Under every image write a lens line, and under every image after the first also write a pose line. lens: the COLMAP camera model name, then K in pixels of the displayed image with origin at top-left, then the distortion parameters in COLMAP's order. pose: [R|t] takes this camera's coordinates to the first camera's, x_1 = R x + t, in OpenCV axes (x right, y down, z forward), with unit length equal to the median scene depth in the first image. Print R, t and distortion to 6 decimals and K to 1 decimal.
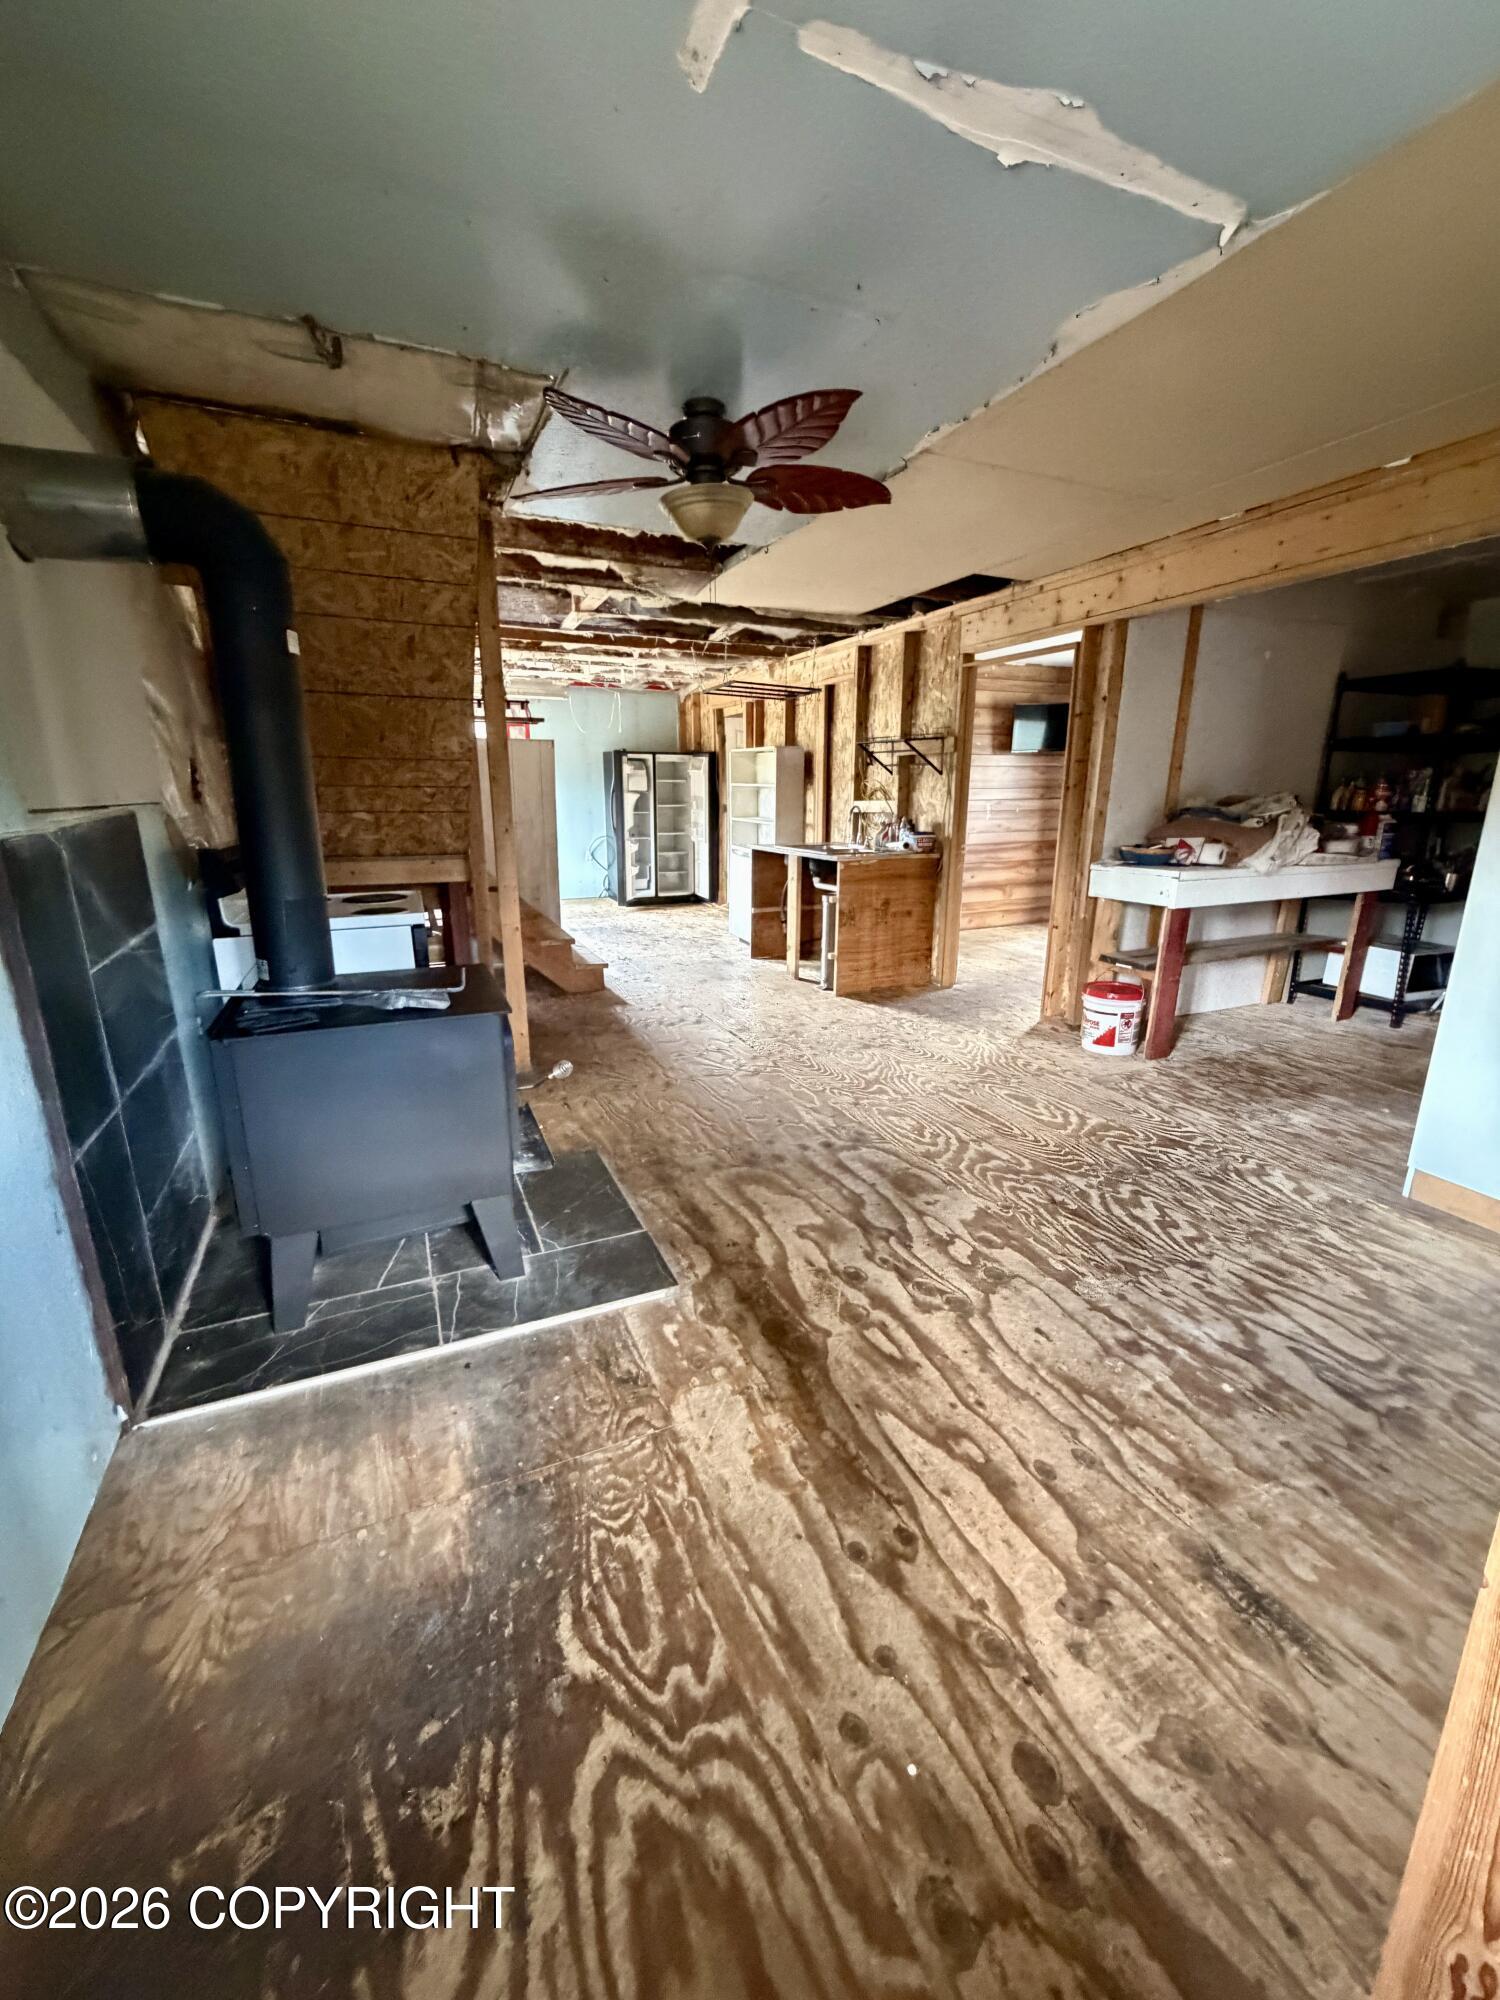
lens RADIAL K [[798.9, 0, 750.1], [0, 798.9, 992.8], [0, 0, 1]] dist [-0.000434, 0.000299]
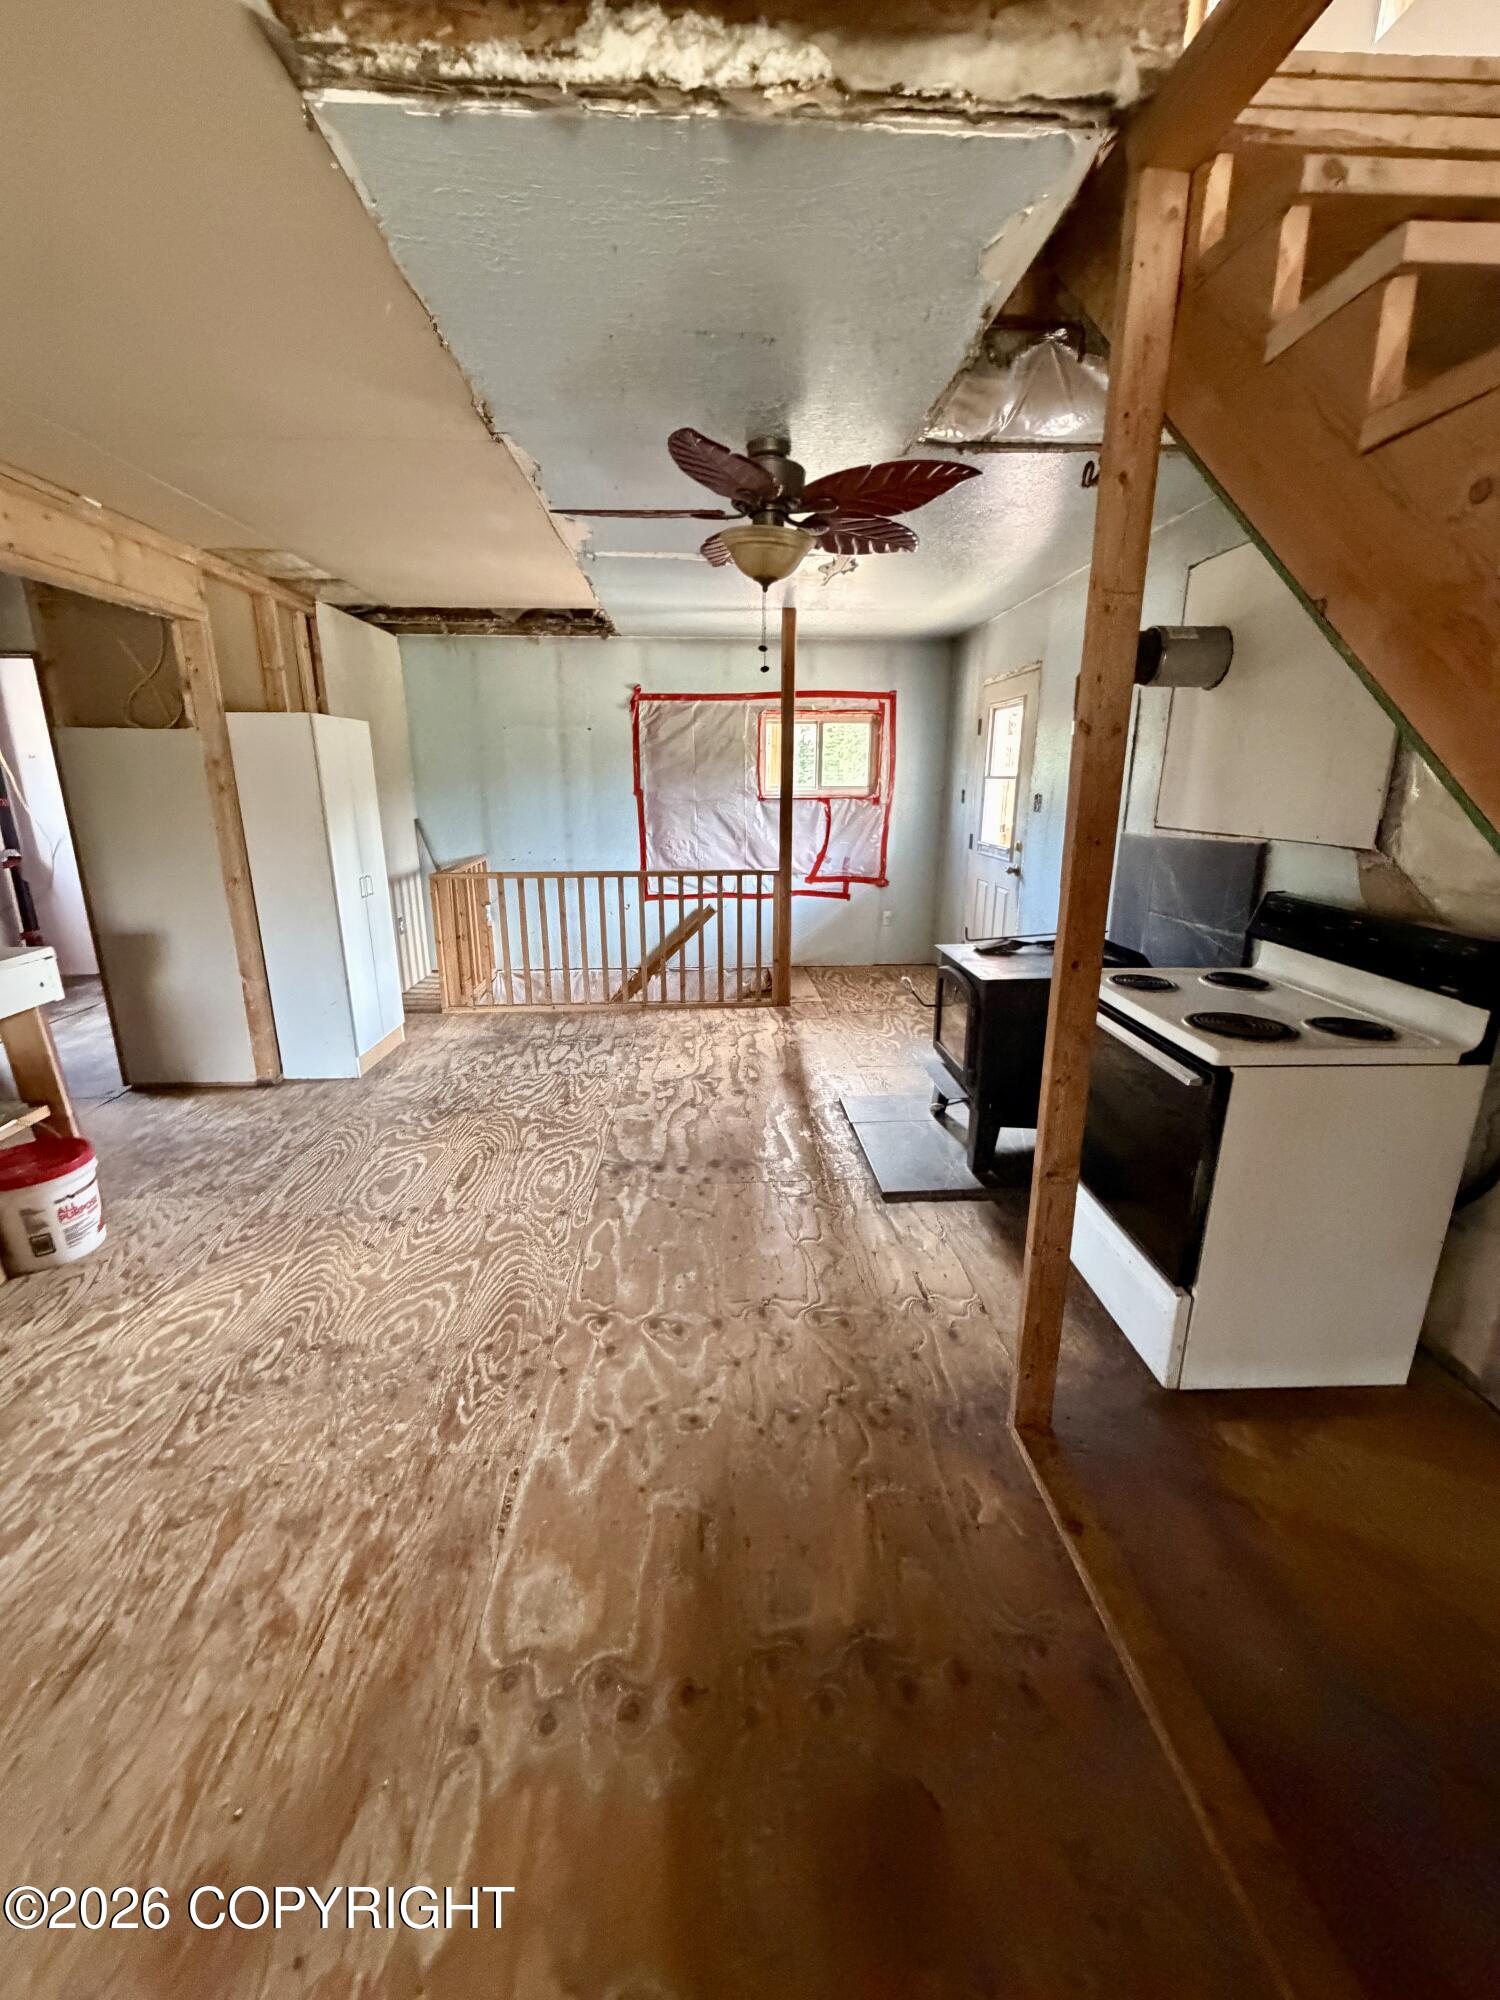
lens RADIAL K [[799.8, 0, 749.3], [0, 799.8, 995.1], [0, 0, 1]] dist [-0.002016, 0.000342]
pose [[-0.934236, -0.090047, 0.345102, -0.362261], [0.091851, 0.874220, 0.476762, -0.505449], [-0.344626, 0.477106, -0.808457, 1.768285]]
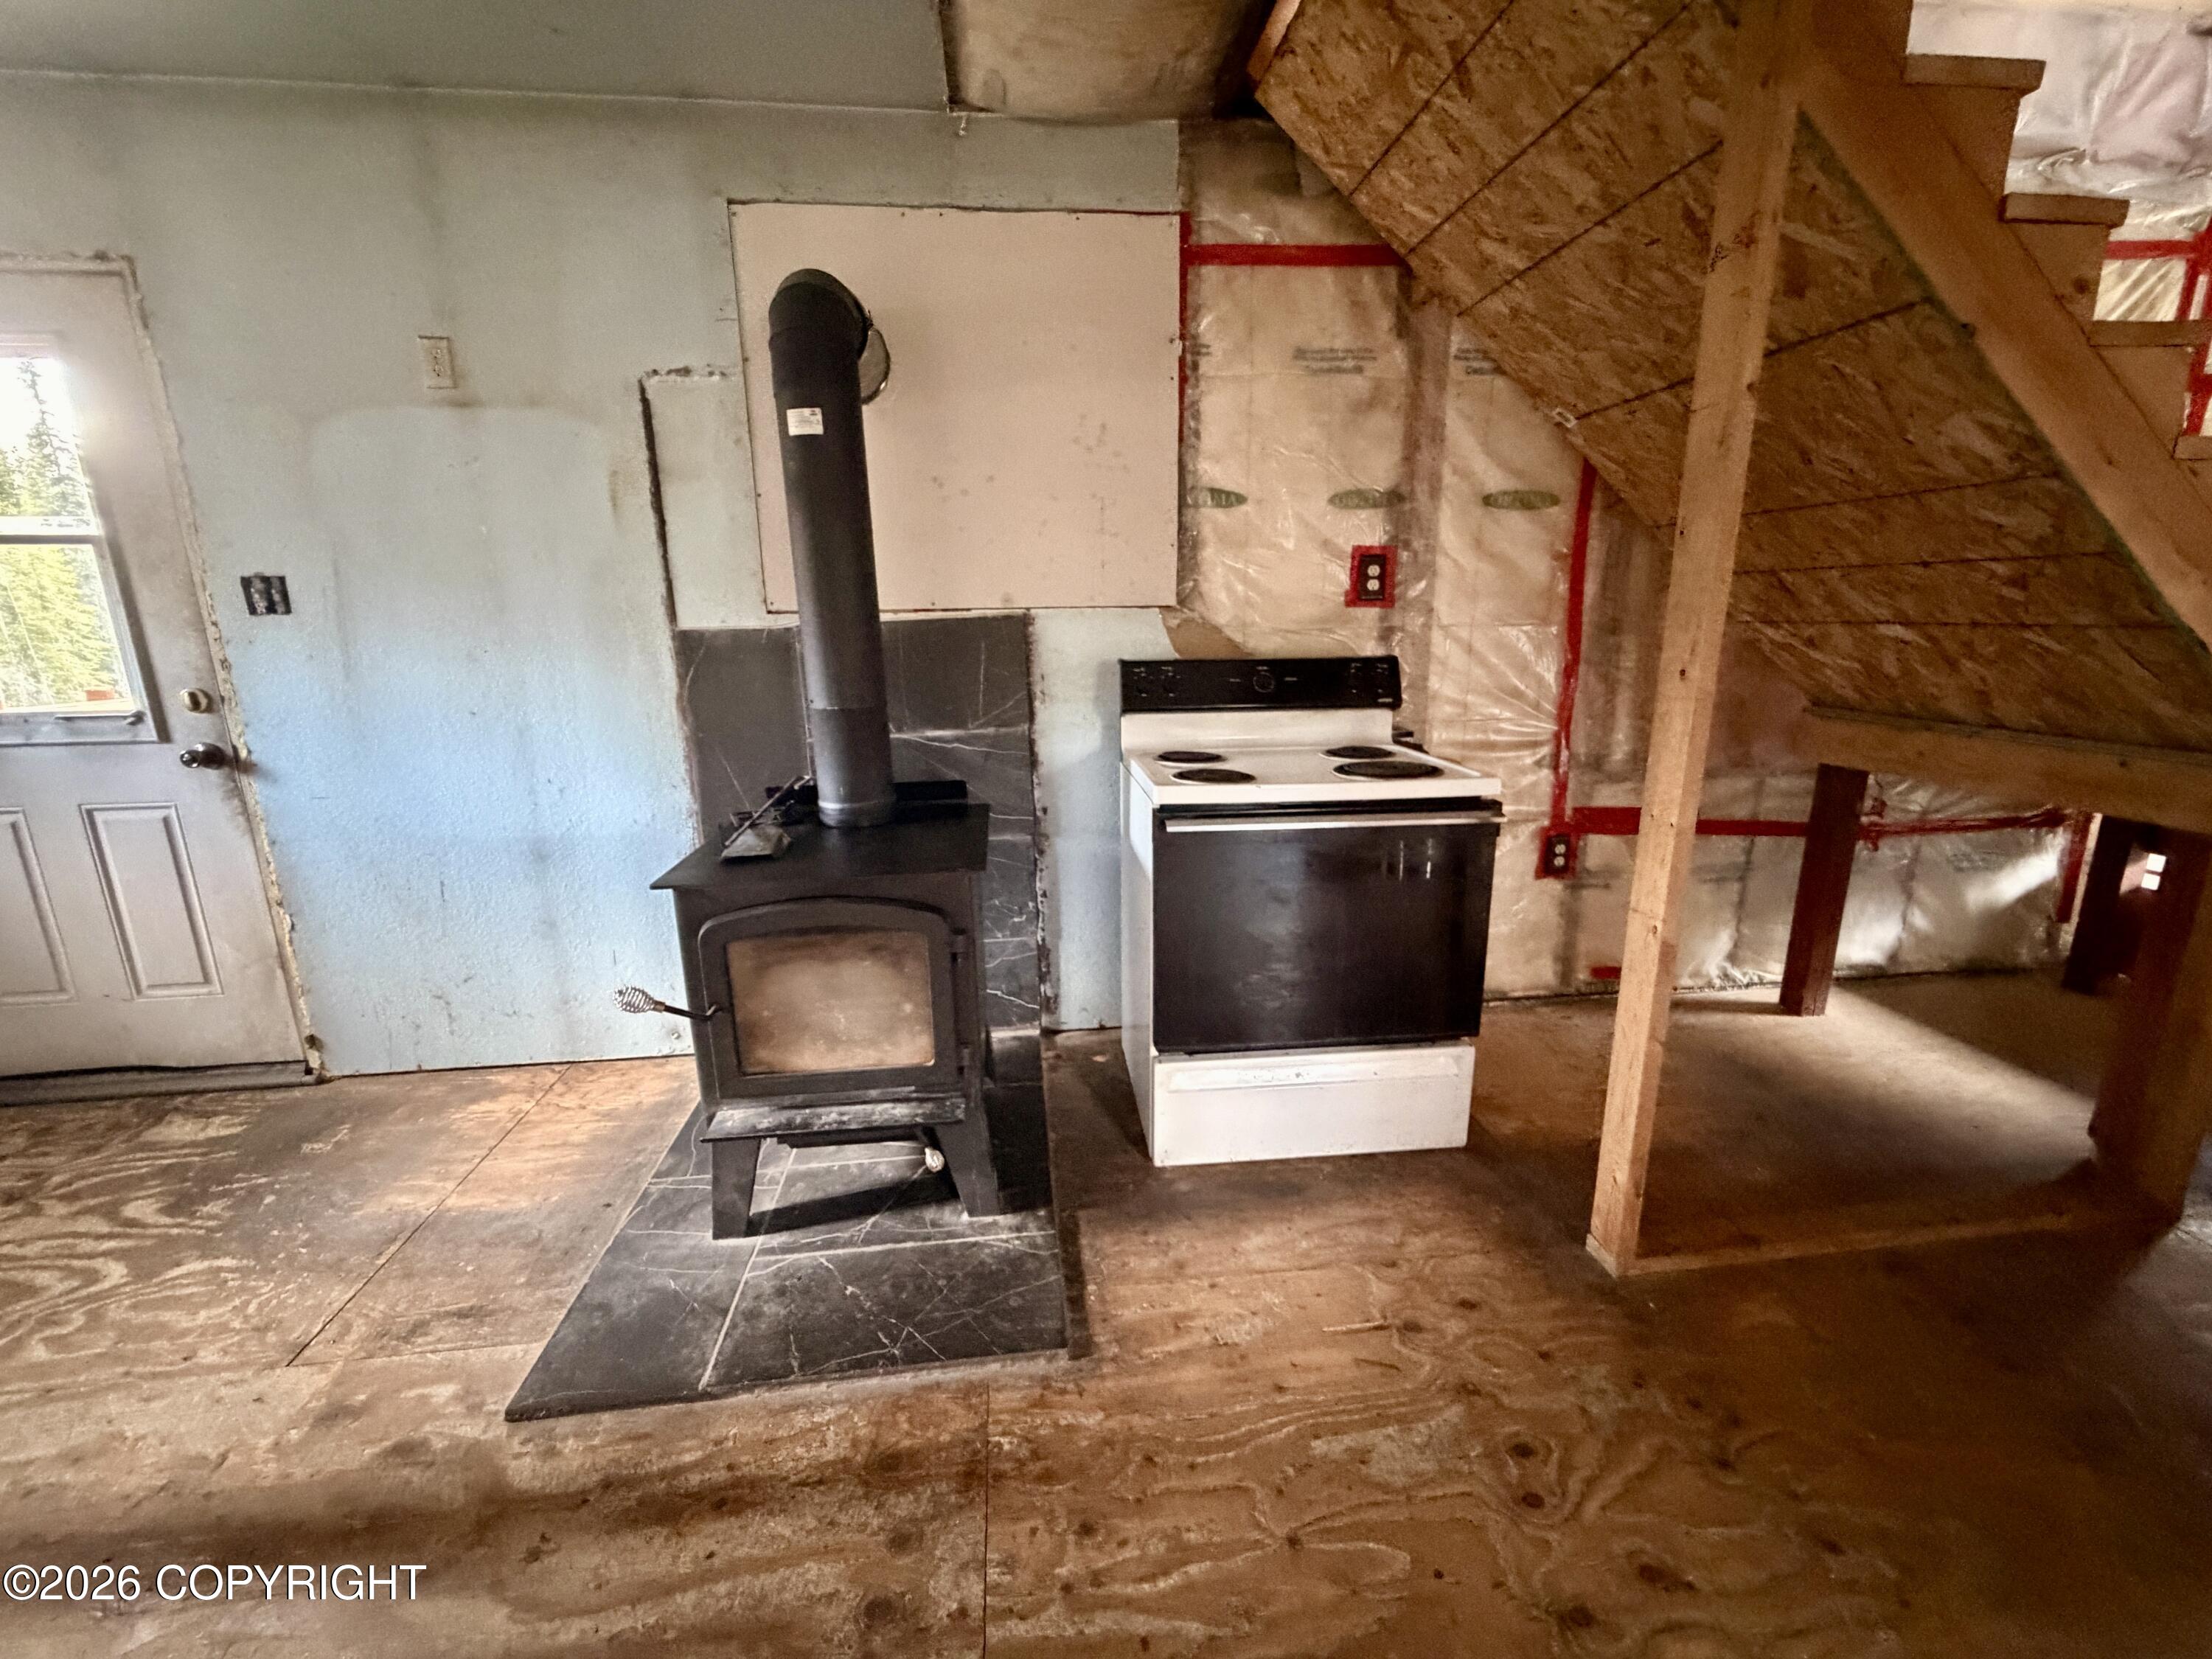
lens RADIAL K [[883.6, 0, 1099.5], [0, 883.6, 829.3], [0, 0, 1]] dist [-0.000434, 0.000299]
pose [[-0.304604, 0.226307, -0.925204, 0.213547], [-0.218863, 0.928742, 0.299228, -0.245364], [0.926993, 0.293639, -0.233368, 1.069682]]
